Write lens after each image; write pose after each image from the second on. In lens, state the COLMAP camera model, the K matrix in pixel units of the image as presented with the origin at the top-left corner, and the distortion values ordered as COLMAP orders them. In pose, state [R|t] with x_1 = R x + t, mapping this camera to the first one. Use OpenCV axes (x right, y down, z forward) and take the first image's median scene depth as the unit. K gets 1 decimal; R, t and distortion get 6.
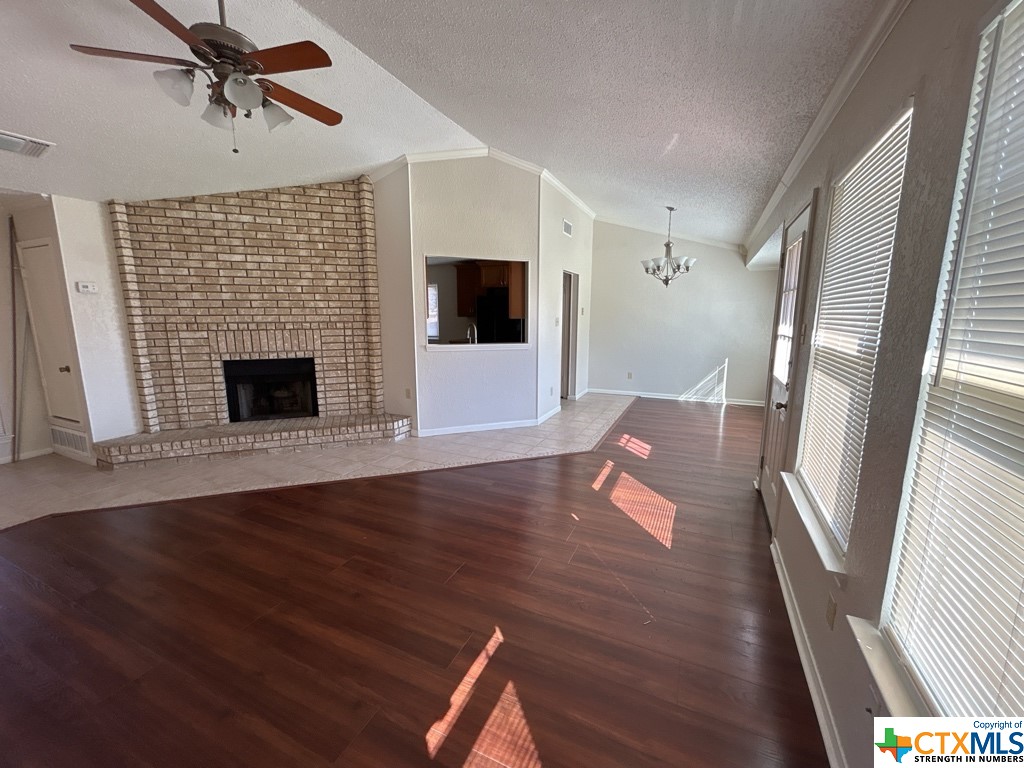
lens RADIAL K [[412.1, 0, 512.2], [0, 412.1, 385.1], [0, 0, 1]] dist [-0.003106, -0.000098]
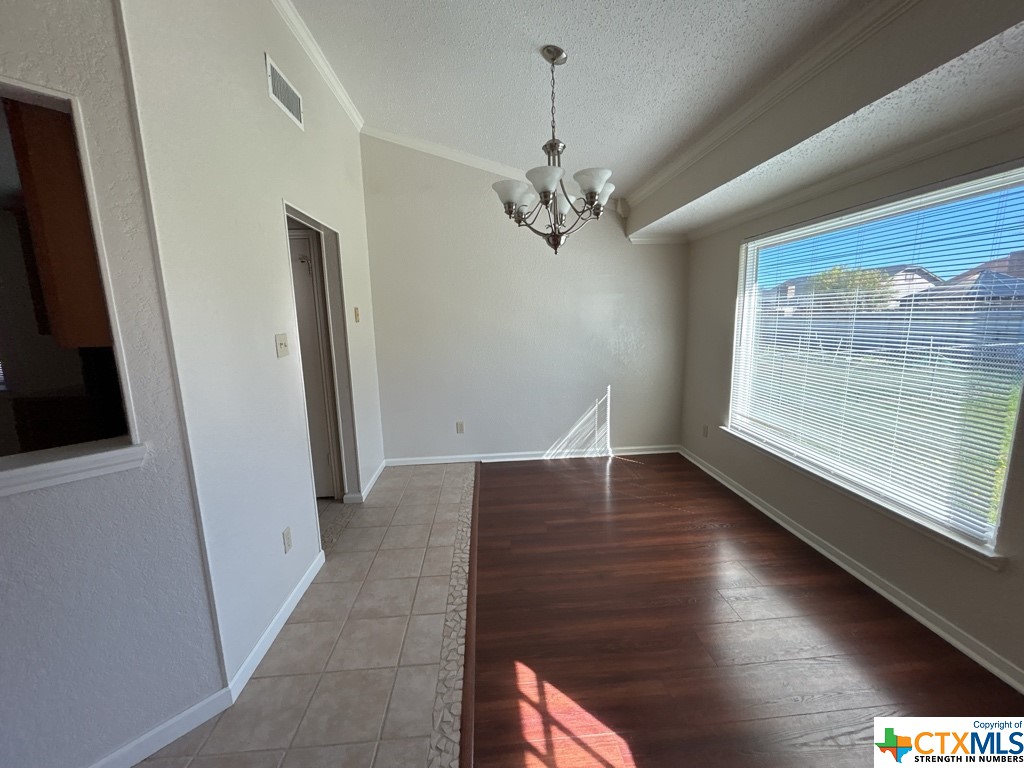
lens RADIAL K [[412.1, 0, 517.5], [0, 412.1, 383.9], [0, 0, 1]] dist [-0.003106, -0.000098]
pose [[0.868613, -0.101603, 0.484962, 0.041241], [0.108511, 0.993998, 0.013896, -0.038249], [-0.483463, 0.040553, 0.874425, 0.219047]]
